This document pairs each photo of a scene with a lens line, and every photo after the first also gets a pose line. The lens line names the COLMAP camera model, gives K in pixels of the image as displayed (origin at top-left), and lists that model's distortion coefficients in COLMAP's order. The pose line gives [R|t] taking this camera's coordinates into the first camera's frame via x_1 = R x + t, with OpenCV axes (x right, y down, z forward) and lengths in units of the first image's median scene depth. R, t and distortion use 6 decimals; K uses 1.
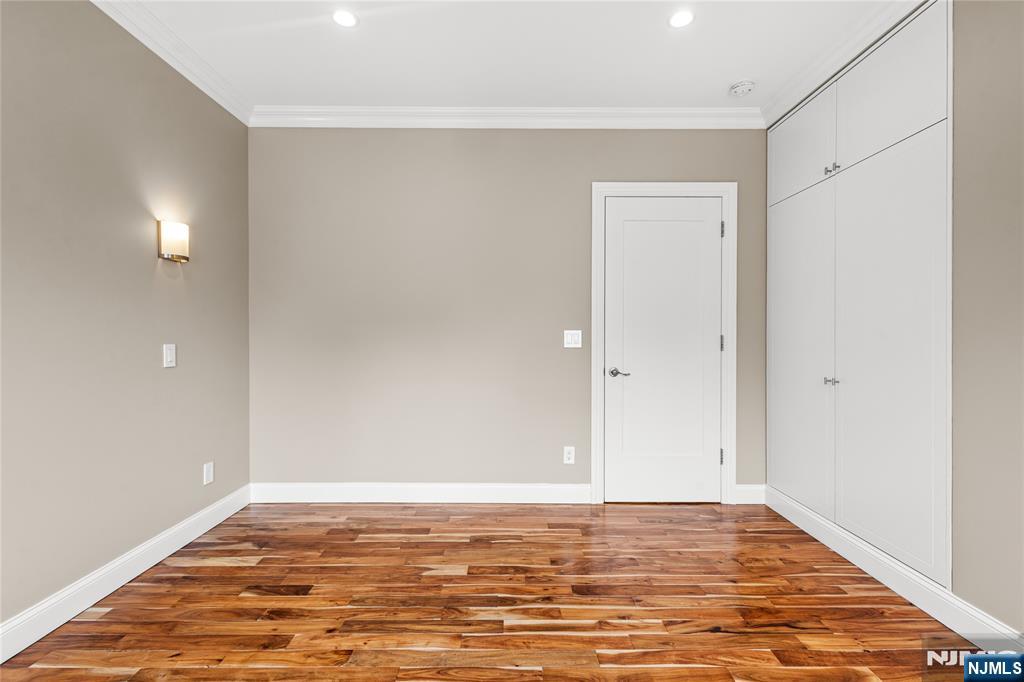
lens RADIAL K [[477.0, 0, 509.4], [0, 477.0, 334.9], [0, 0, 1]] dist [0.006555, -0.003489]
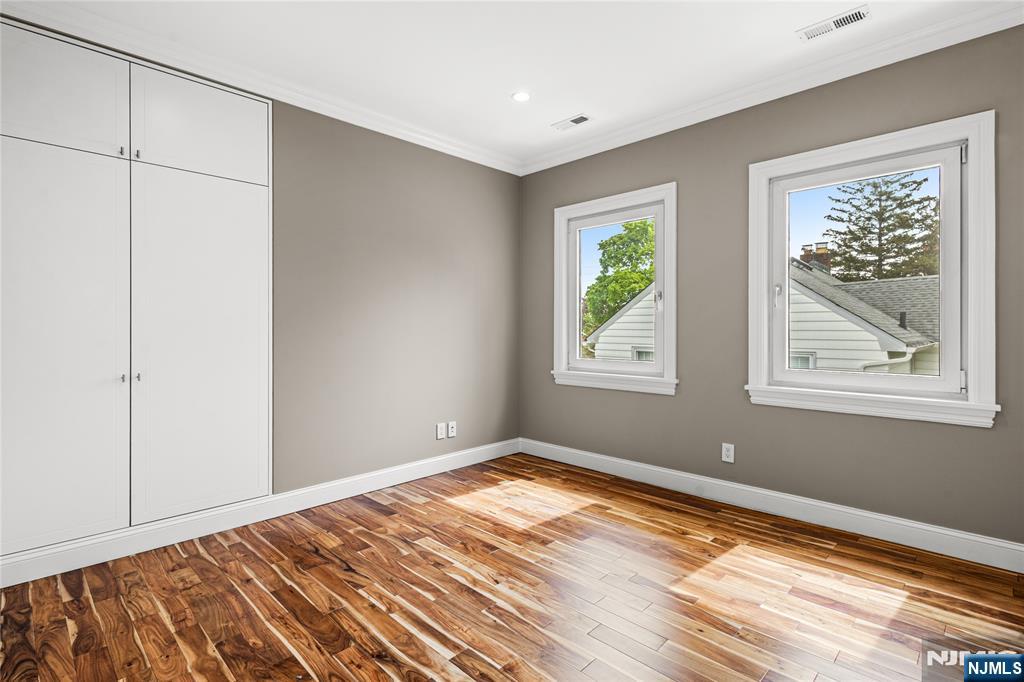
lens RADIAL K [[477.0, 0, 503.2], [0, 477.0, 324.4], [0, 0, 1]] dist [0.006555, -0.003489]
pose [[-0.700546, 0.006389, 0.713579, -0.507951], [-0.003419, 0.999918, -0.012309, 0.001489], [-0.713599, -0.011062, -0.700467, 1.117057]]
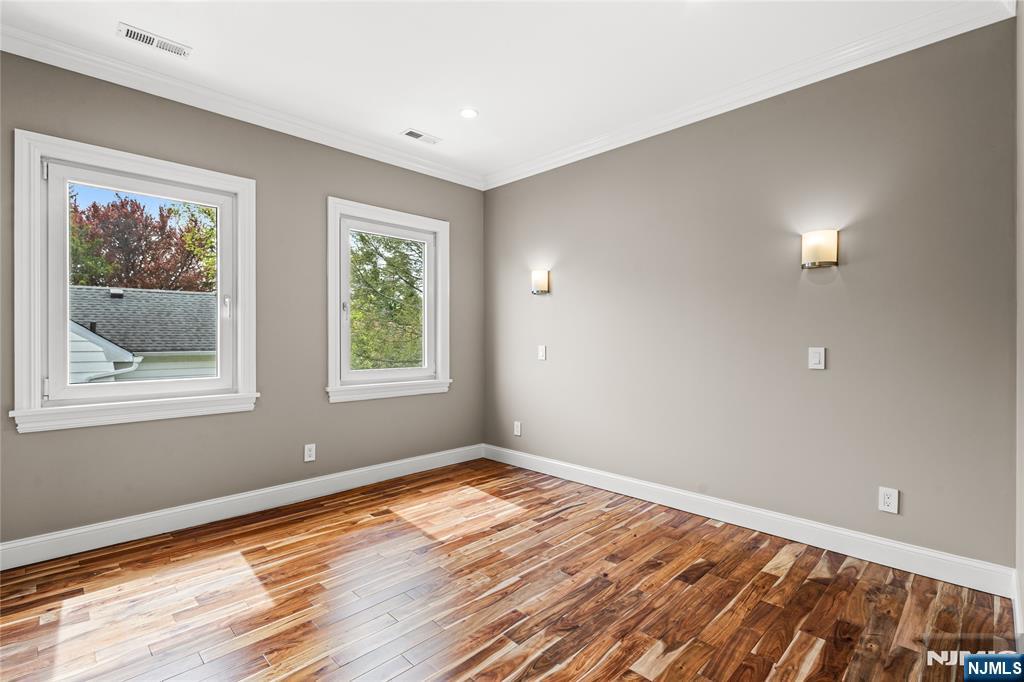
lens RADIAL K [[477.0, 0, 525.2], [0, 477.0, 337.0], [0, 0, 1]] dist [0.006555, -0.003489]
pose [[-0.708126, -0.005206, -0.706067, 0.462992], [0.001643, 0.999958, -0.009021, 0.003830], [0.706084, -0.007547, -0.708087, 1.213753]]
